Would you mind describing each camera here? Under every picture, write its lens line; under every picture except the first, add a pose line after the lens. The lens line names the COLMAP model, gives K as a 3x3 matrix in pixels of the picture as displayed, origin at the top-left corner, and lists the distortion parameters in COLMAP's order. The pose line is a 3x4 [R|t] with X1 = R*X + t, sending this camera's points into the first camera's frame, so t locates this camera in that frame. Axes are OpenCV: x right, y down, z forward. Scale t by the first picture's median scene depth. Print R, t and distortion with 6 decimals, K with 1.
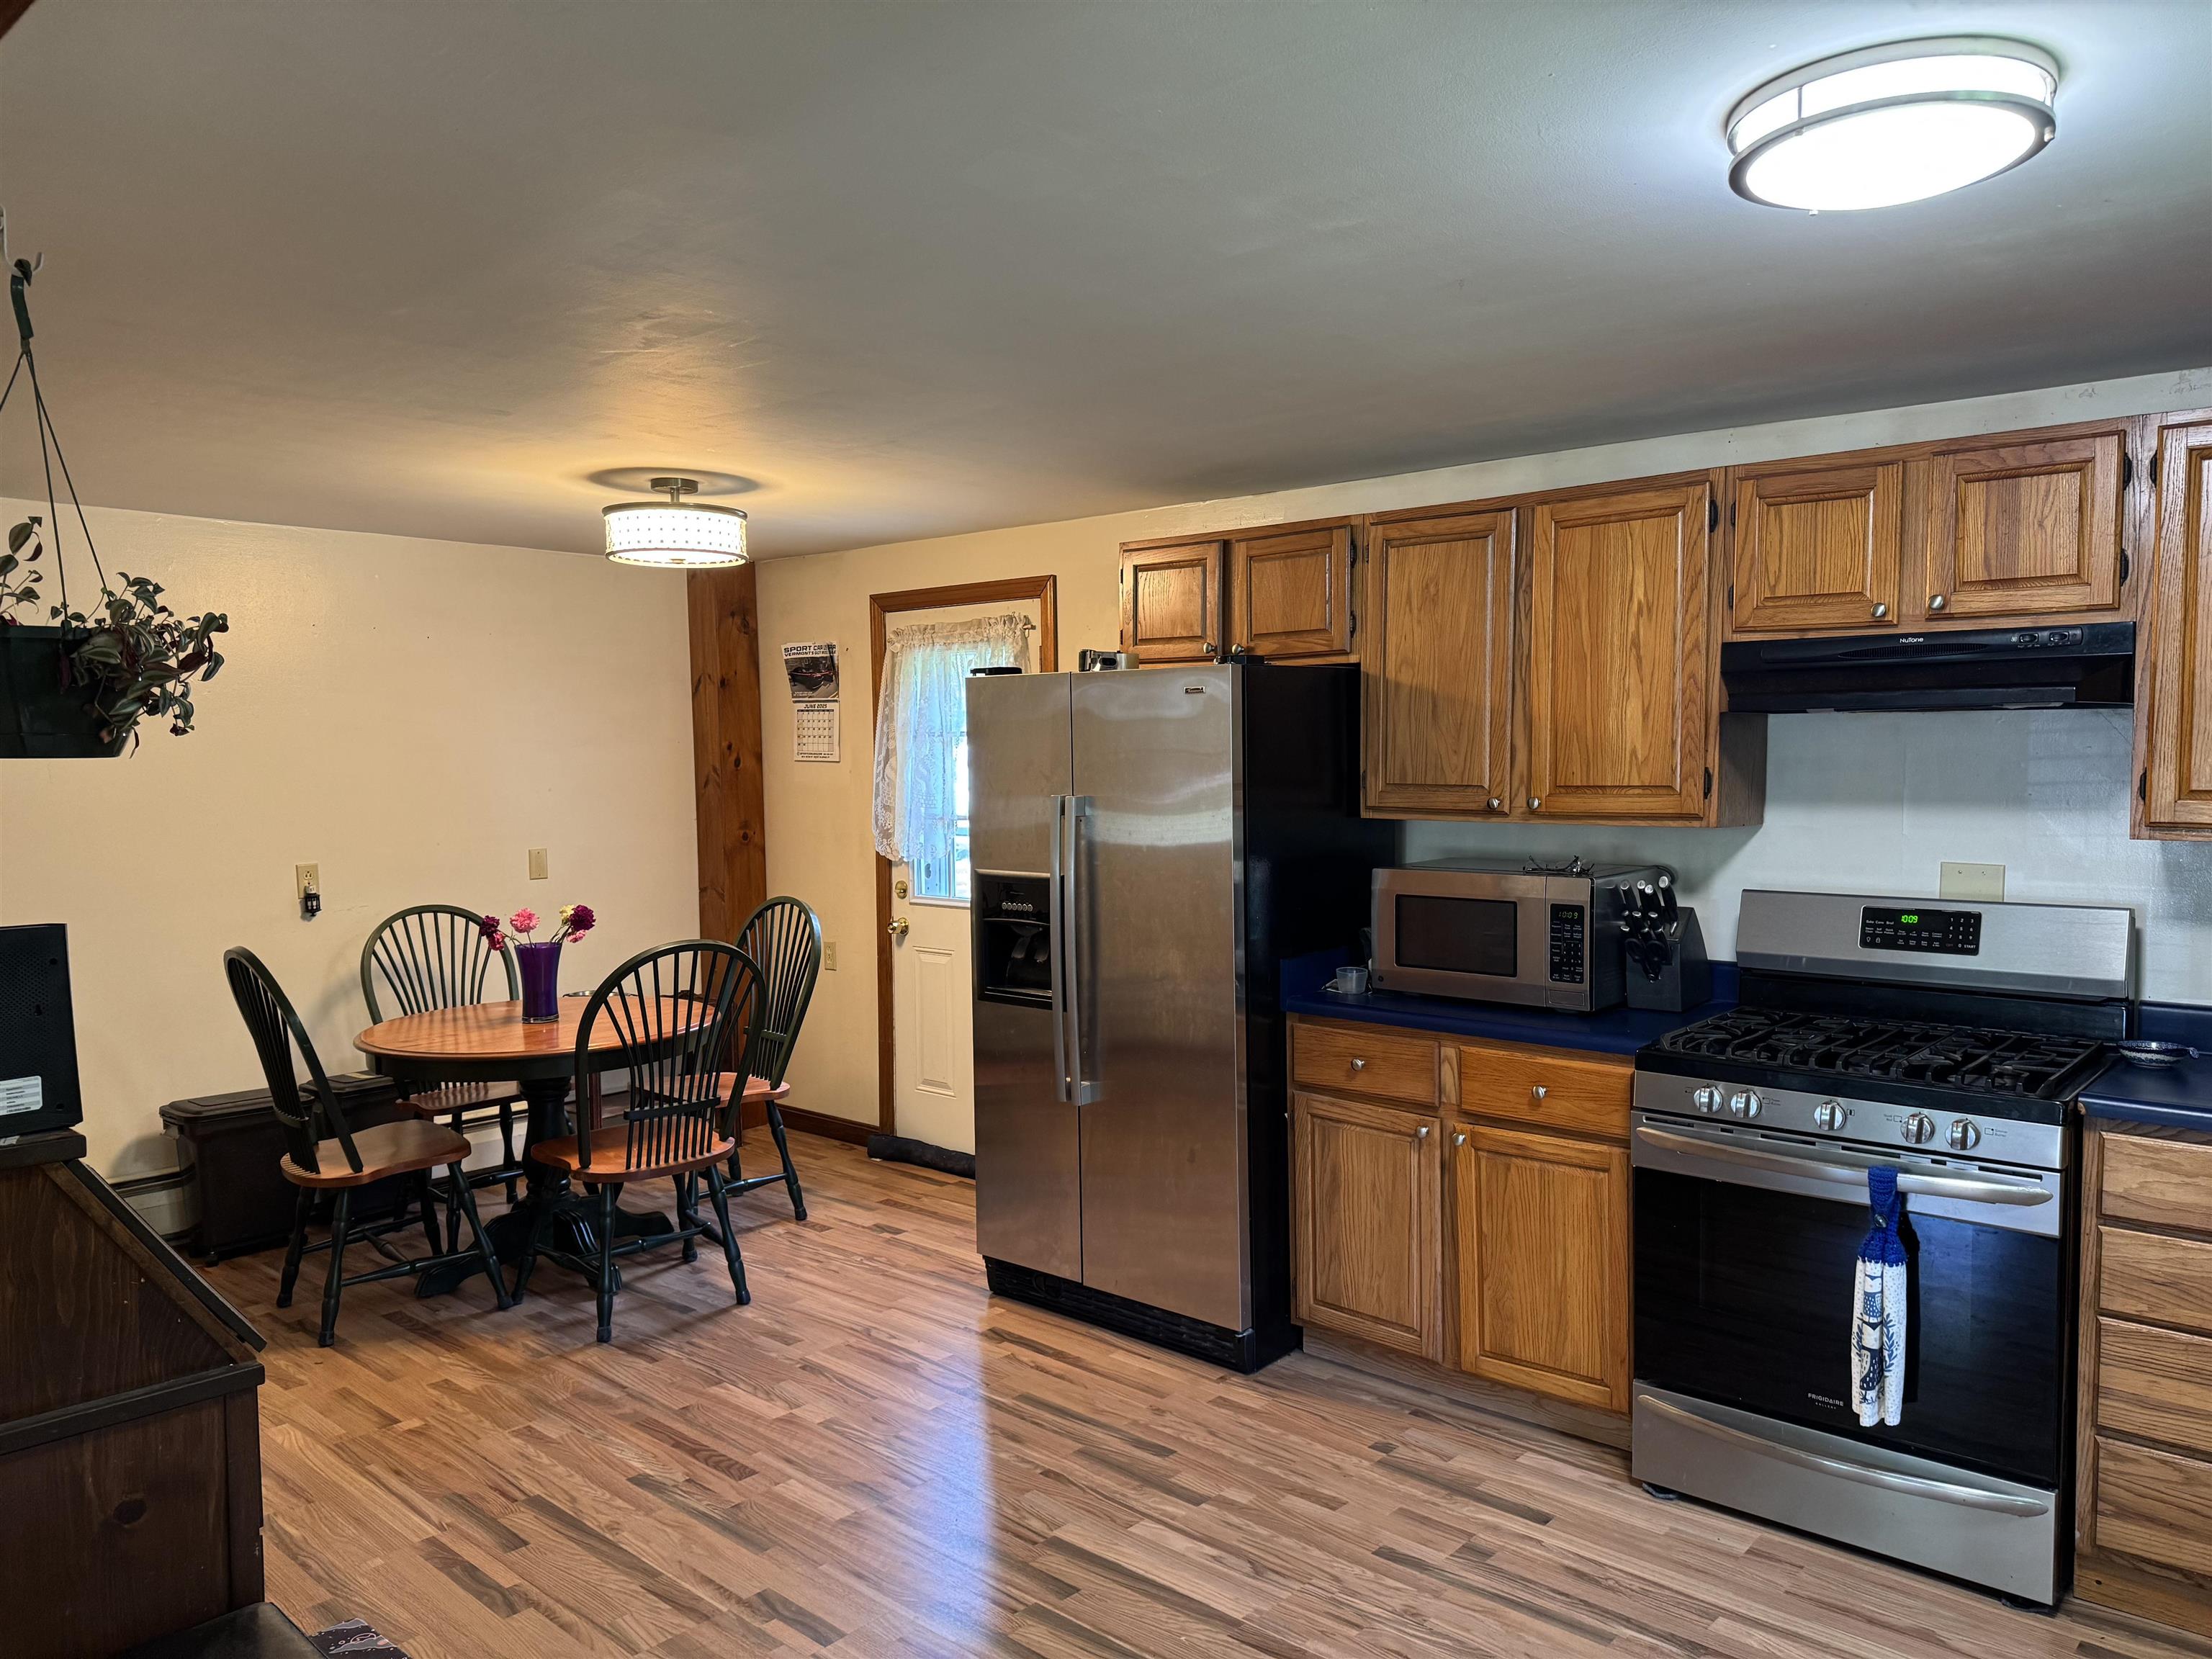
lens RADIAL K [[1554.7, 0, 1096.4], [0, 1554.7, 835.7], [0, 0, 1]] dist [0.053467, -0.069724]
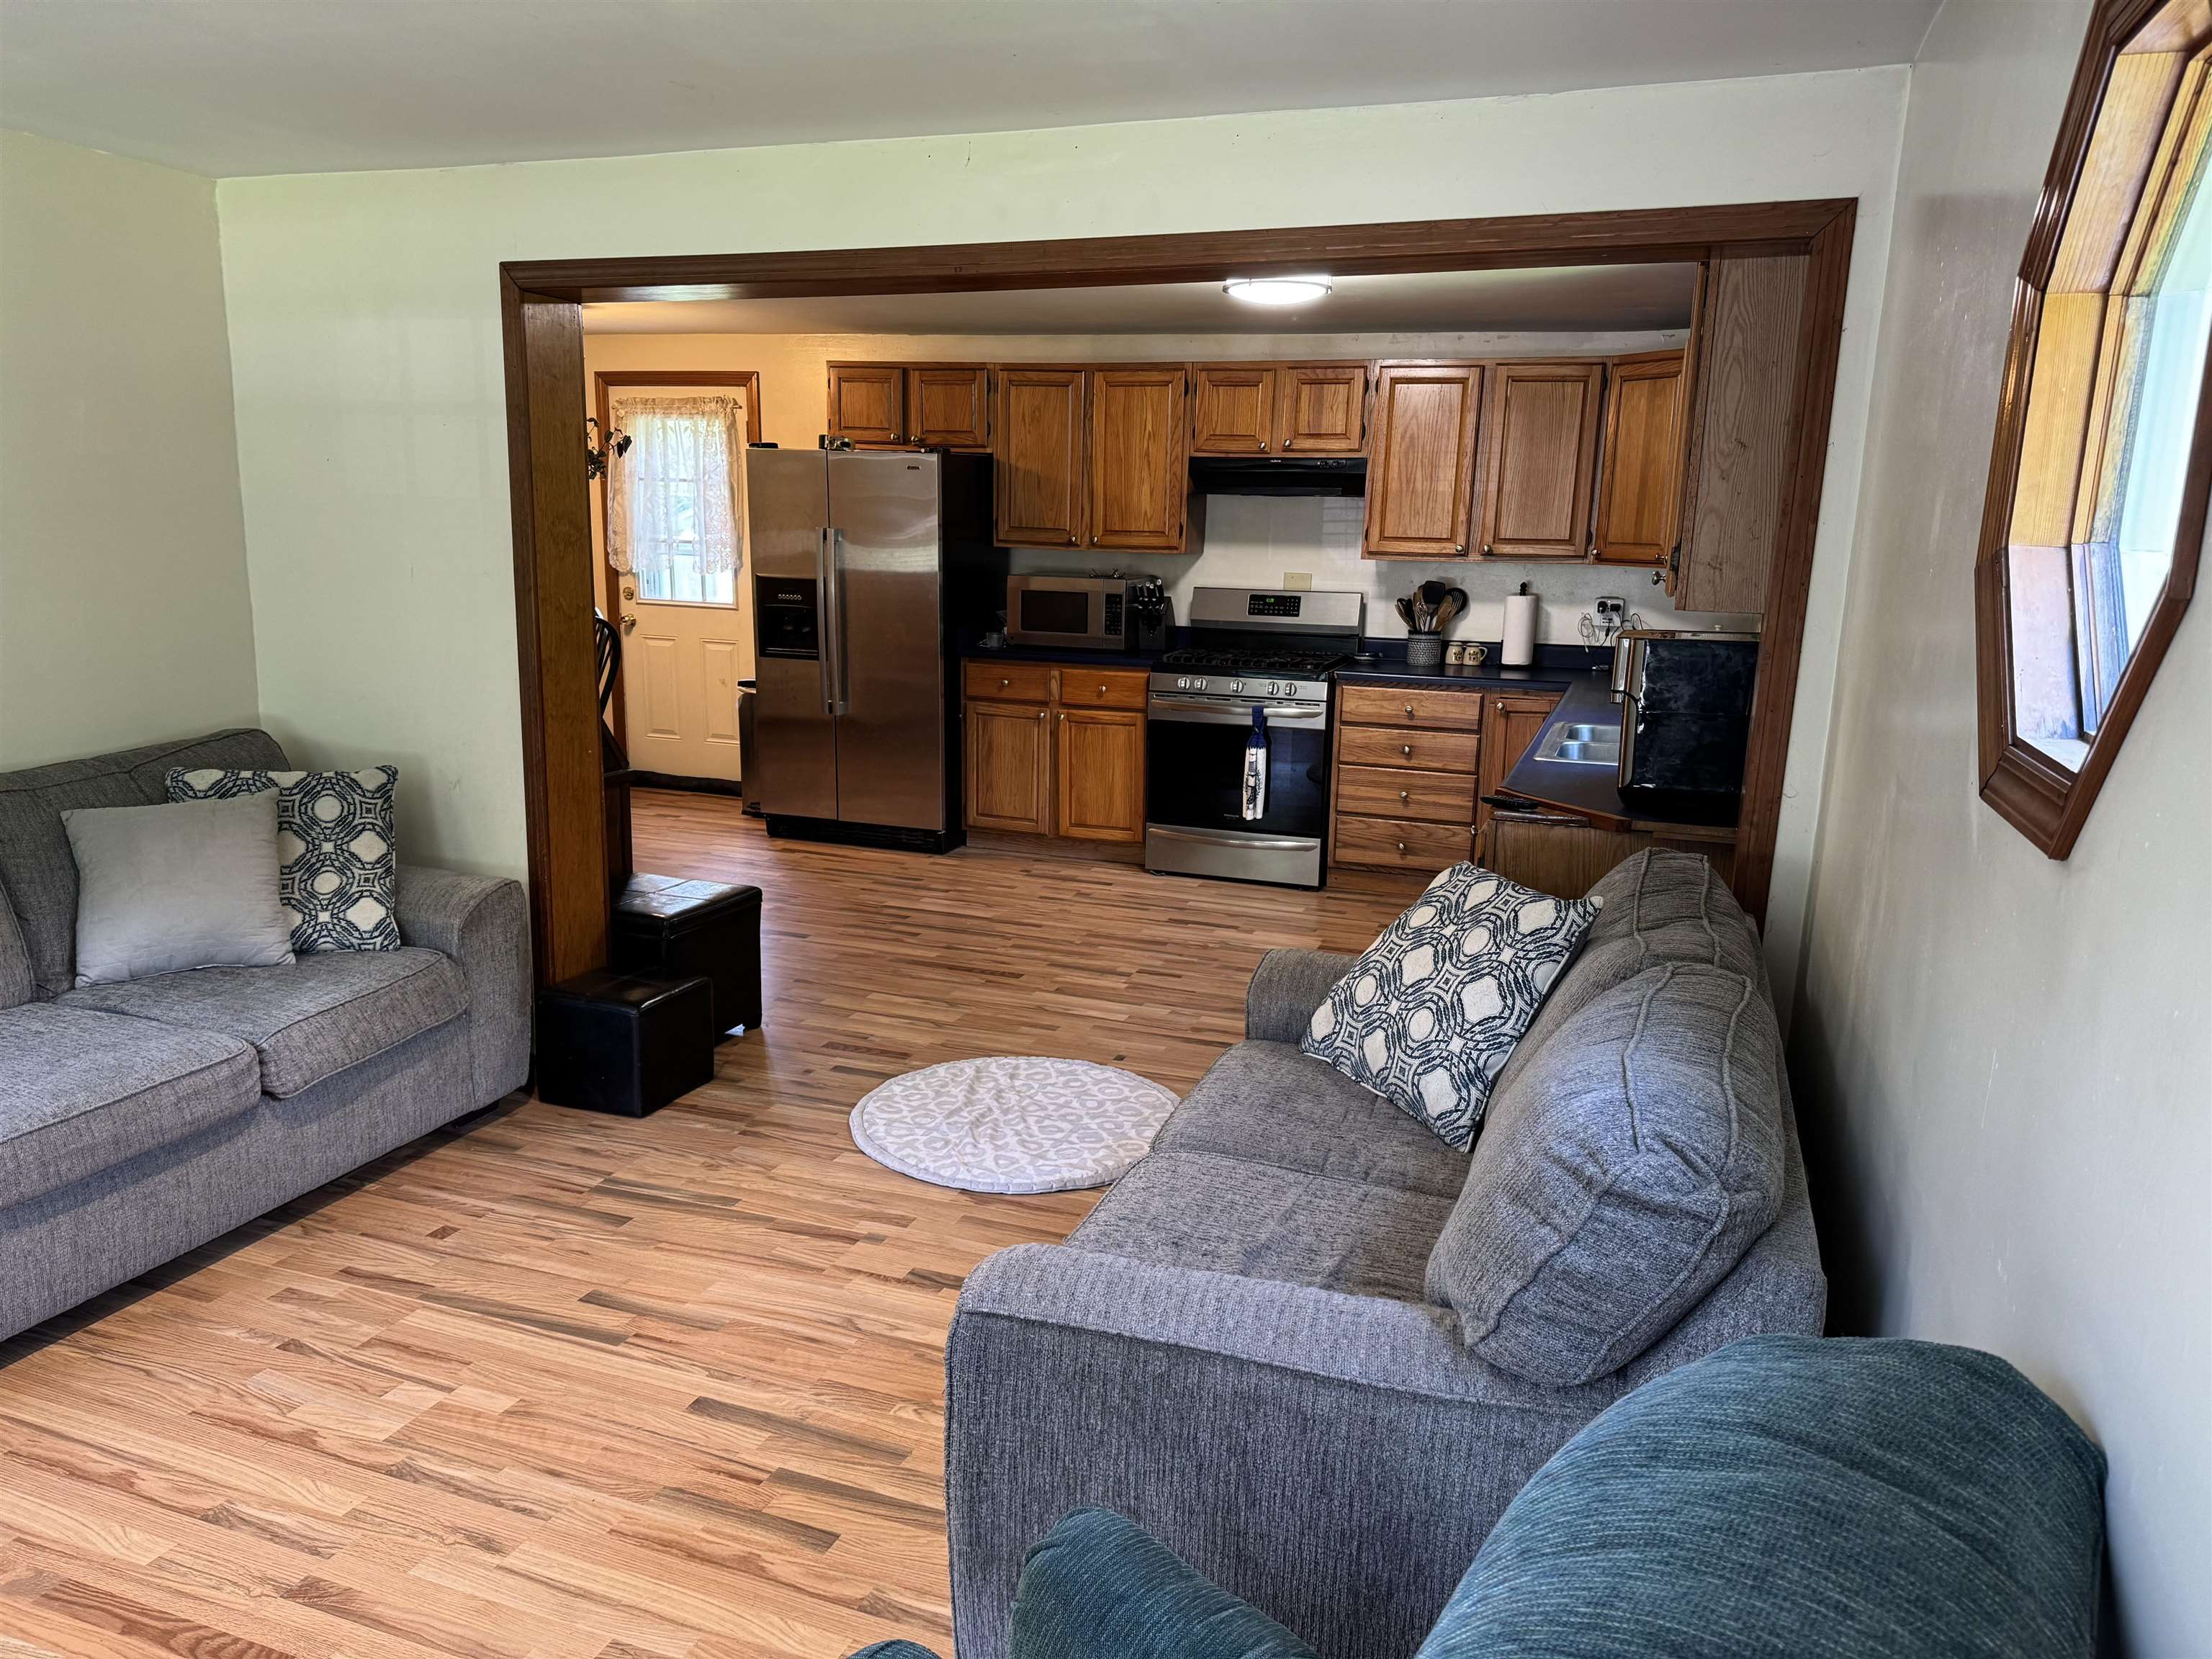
lens RADIAL K [[1543.8, 0, 1116.0], [0, 1543.8, 835.4], [0, 0, 1]] dist [0.222866, -0.390226]
pose [[0.924019, -0.051516, 0.378860, -0.445431], [-0.009703, 0.987403, 0.157928, 0.036633], [-0.382223, -0.149605, 0.911879, -0.807642]]
